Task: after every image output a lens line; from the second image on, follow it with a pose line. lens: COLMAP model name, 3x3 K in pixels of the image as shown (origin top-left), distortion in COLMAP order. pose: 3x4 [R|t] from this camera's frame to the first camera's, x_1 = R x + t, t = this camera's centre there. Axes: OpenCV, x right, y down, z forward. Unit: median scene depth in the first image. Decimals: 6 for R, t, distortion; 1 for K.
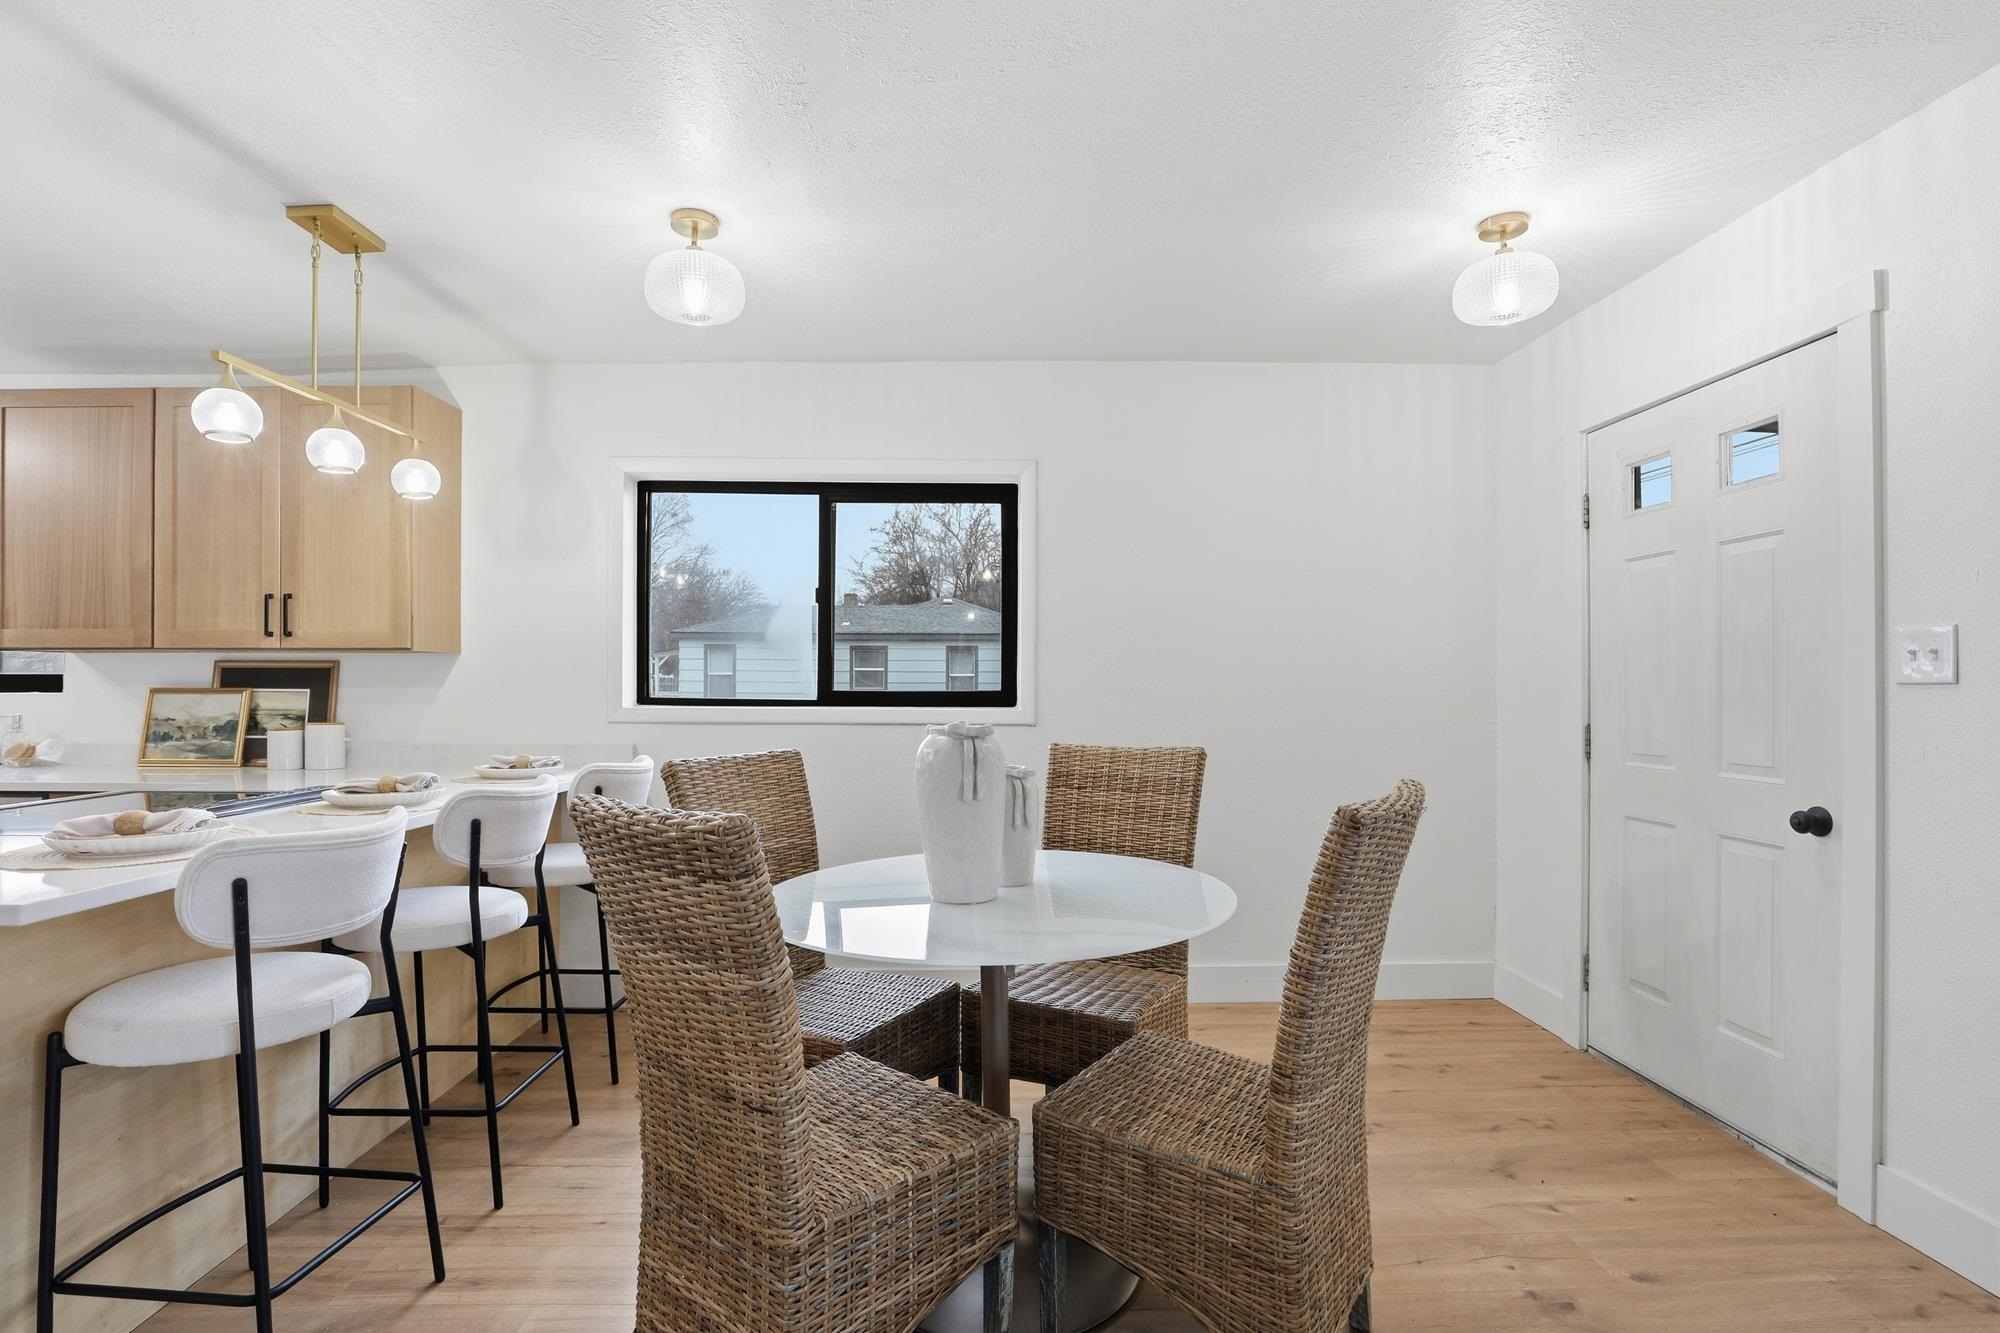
lens RADIAL K [[944.4, 0, 982.0], [0, 944.4, 659.7], [0, 0, 1]] dist [-0.031147, 0.006727]
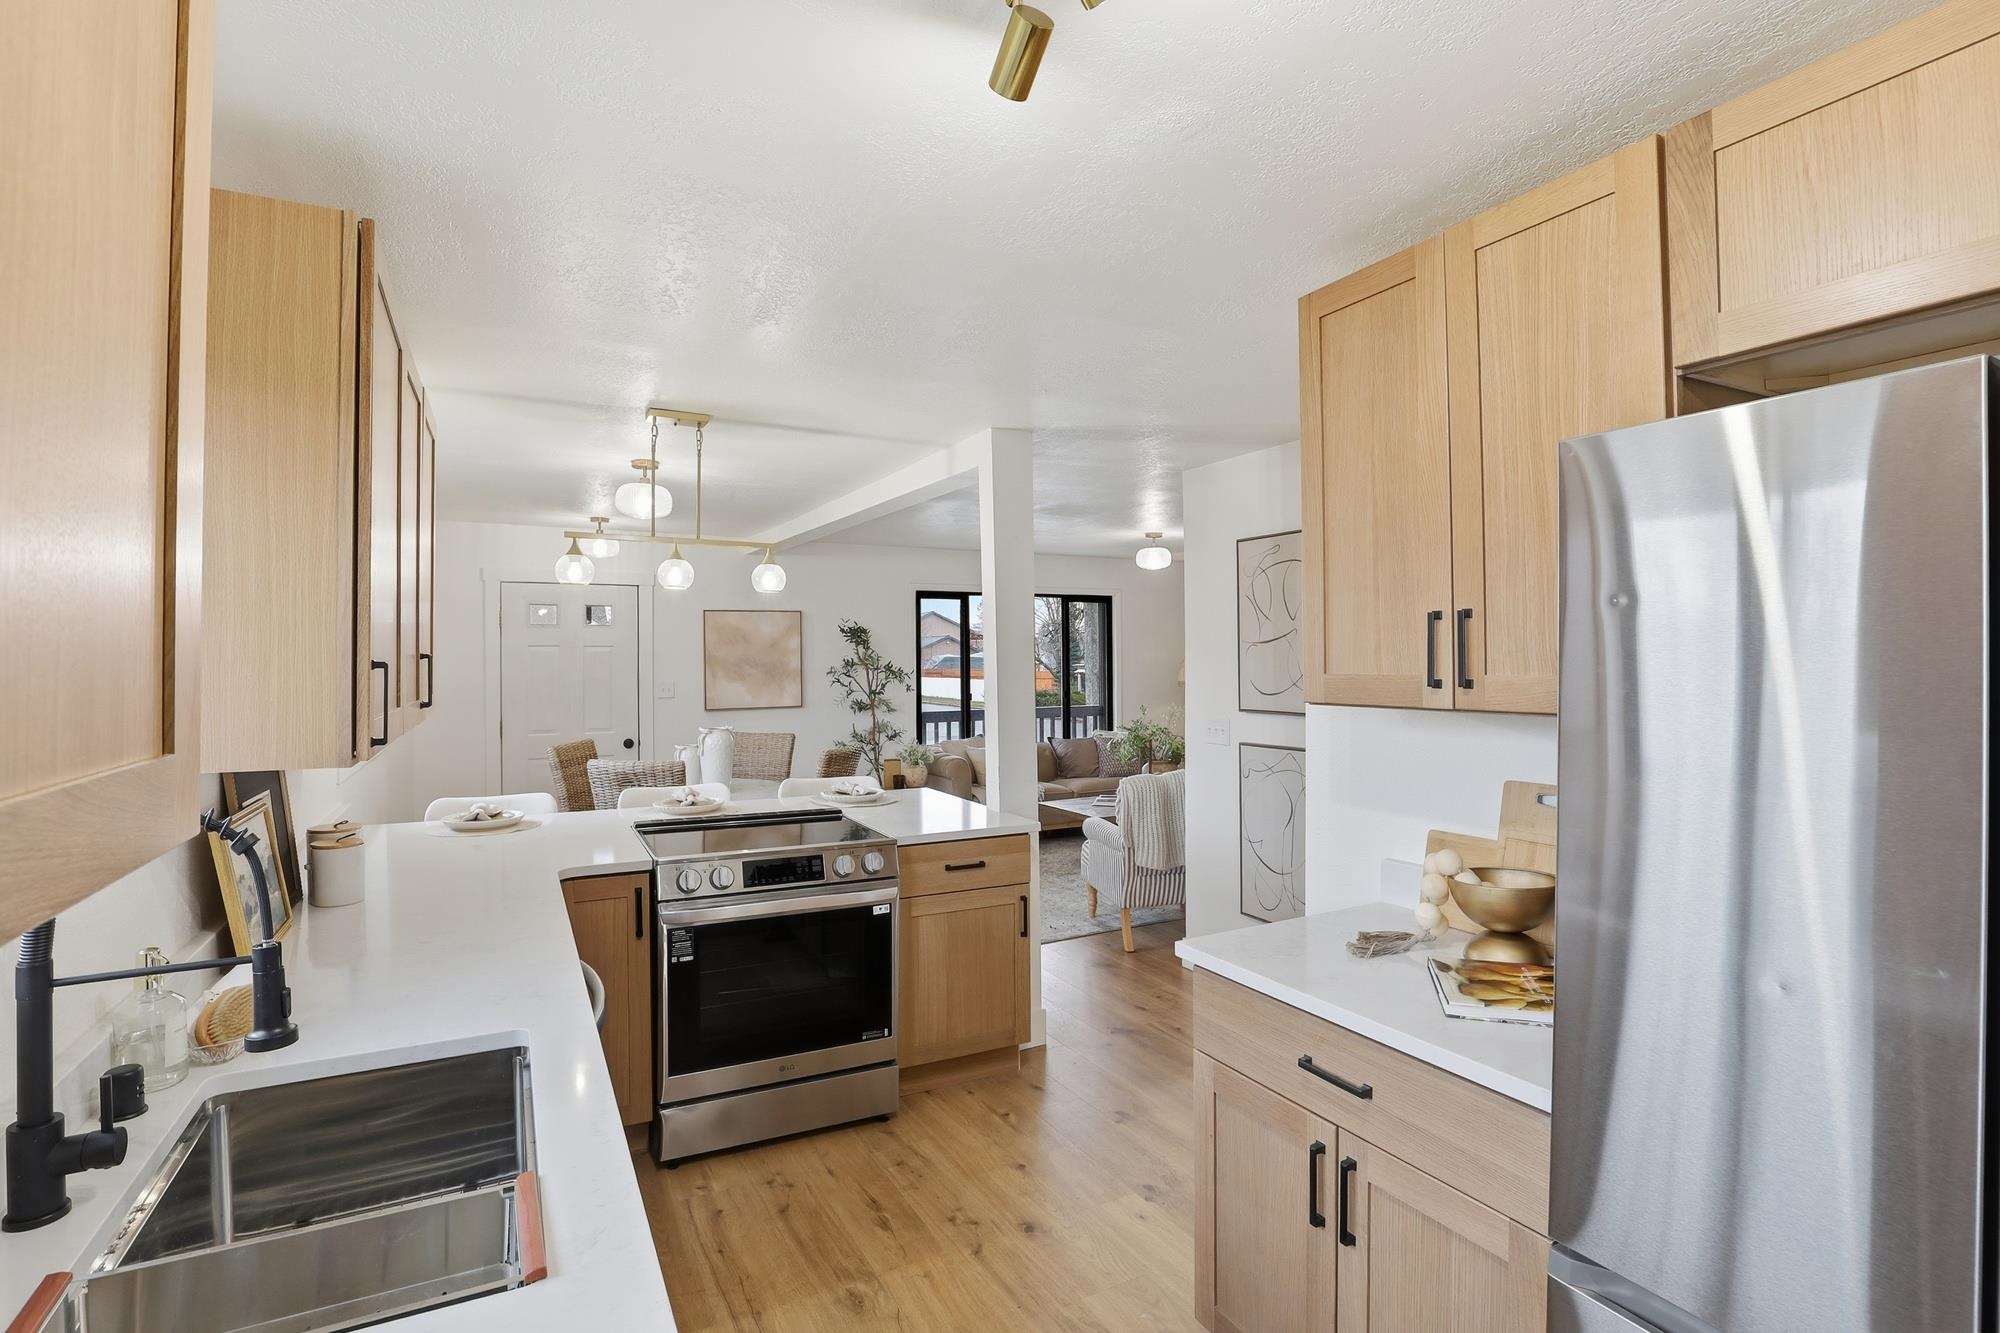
lens RADIAL K [[944.4, 0, 982.0], [0, 944.4, 659.7], [0, 0, 1]] dist [-0.031147, 0.006727]
pose [[0.438261, -0.009459, -0.898798, -0.377701], [0.010596, 0.999930, -0.005357, -0.041733], [0.898785, -0.007176, 0.438330, 0.505274]]
